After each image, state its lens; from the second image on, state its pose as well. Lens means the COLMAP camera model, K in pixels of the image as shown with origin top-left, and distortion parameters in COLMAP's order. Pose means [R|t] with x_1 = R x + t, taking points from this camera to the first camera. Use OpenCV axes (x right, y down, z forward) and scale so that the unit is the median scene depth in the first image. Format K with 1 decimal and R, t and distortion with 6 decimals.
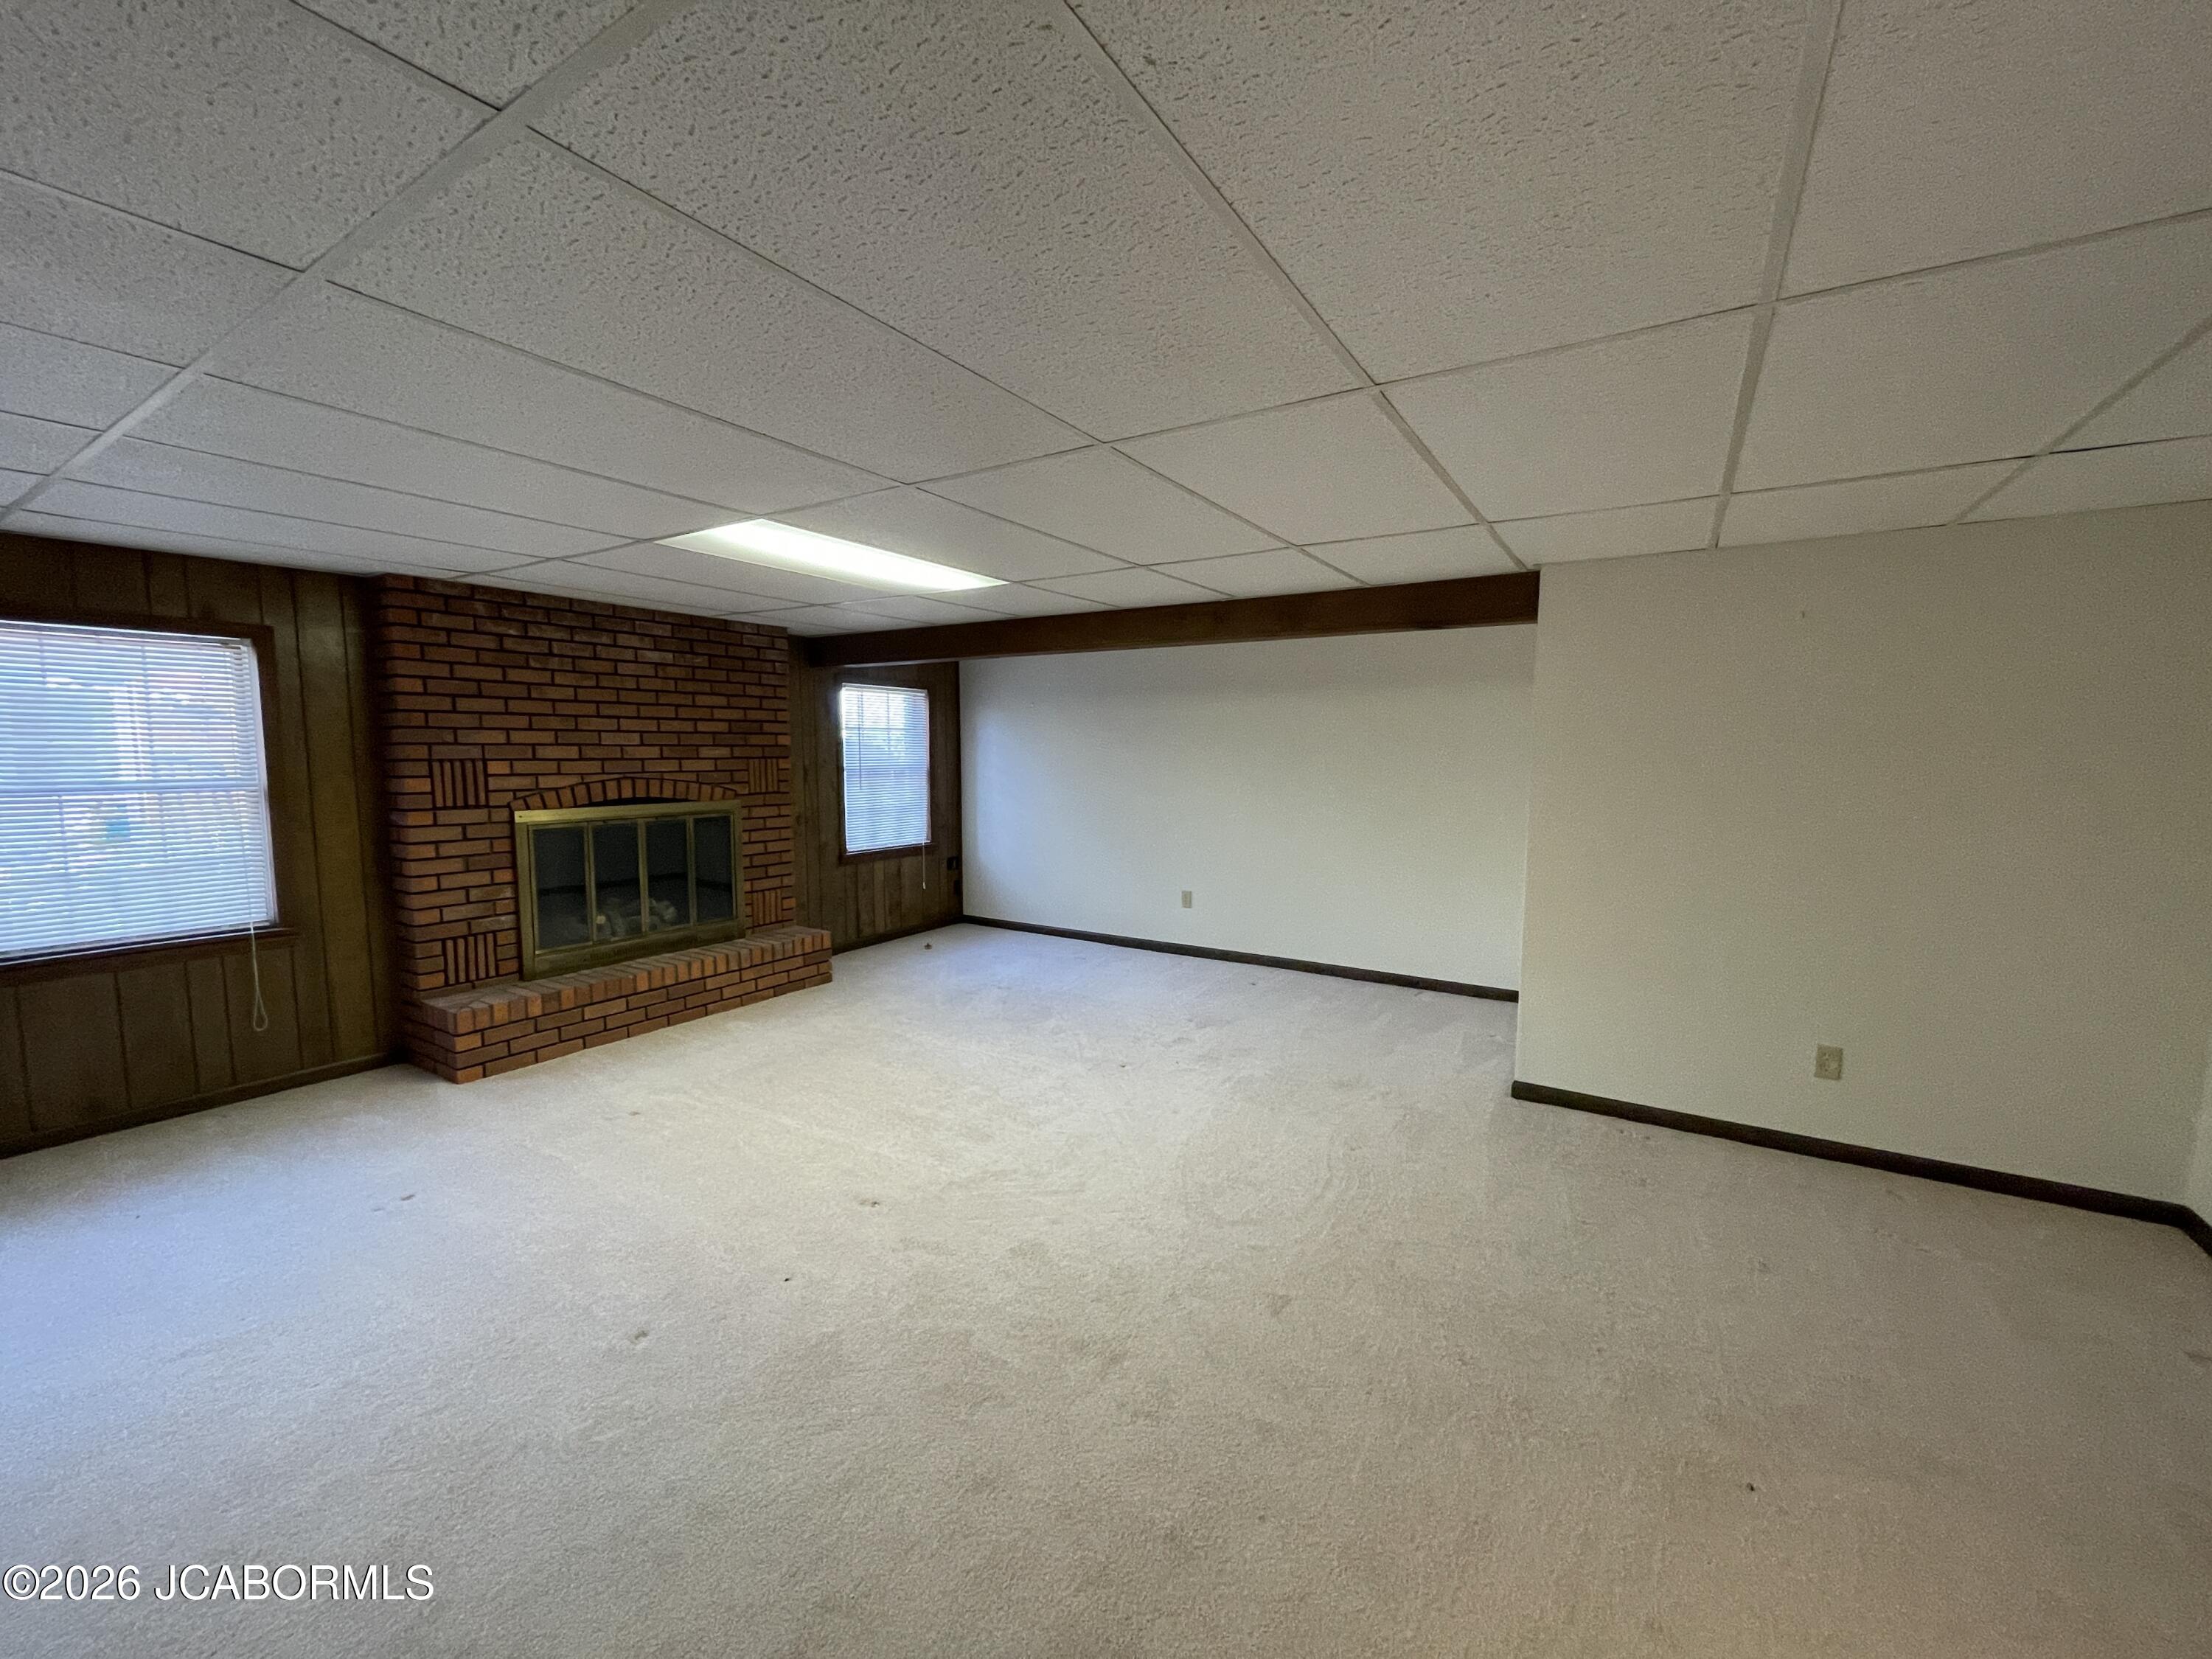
lens RADIAL K [[886.2, 0, 1103.5], [0, 886.2, 831.8], [0, 0, 1]] dist [0.000875, 0.000113]
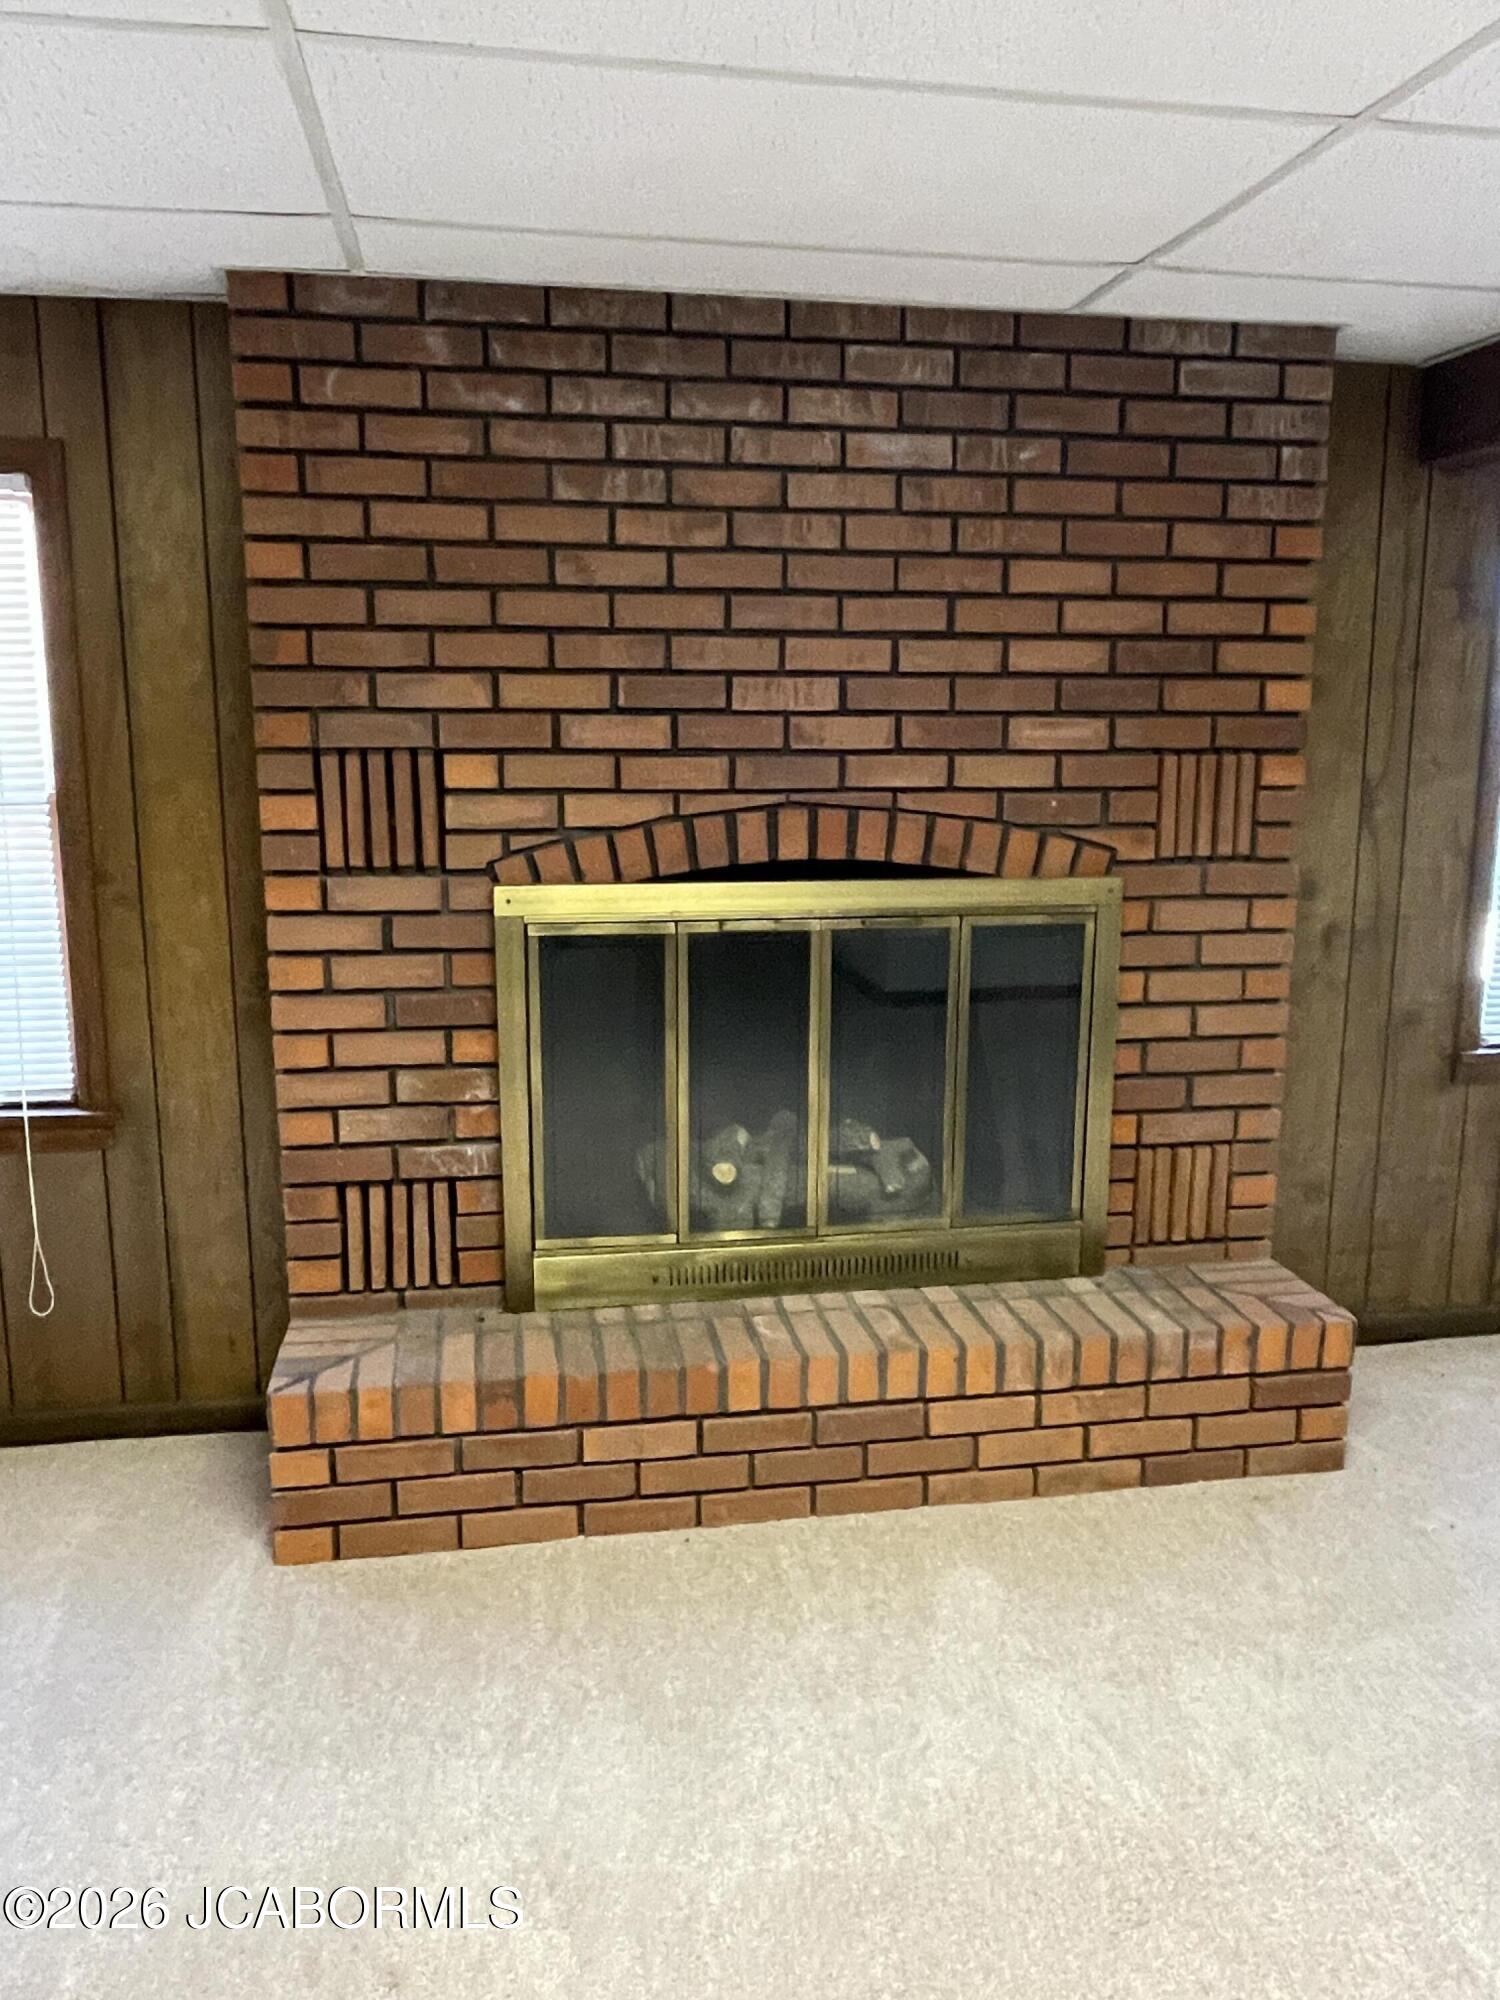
lens RADIAL K [[1472.1, 0, 748.5], [0, 1472.1, 996.5], [0, 0, 1]] dist [0.007127, -0.002161]
pose [[0.674332, 0.134059, -0.726158, -0.109618], [-0.069819, 0.990552, 0.118034, -0.054954], [0.735121, -0.028894, 0.677320, 0.600426]]
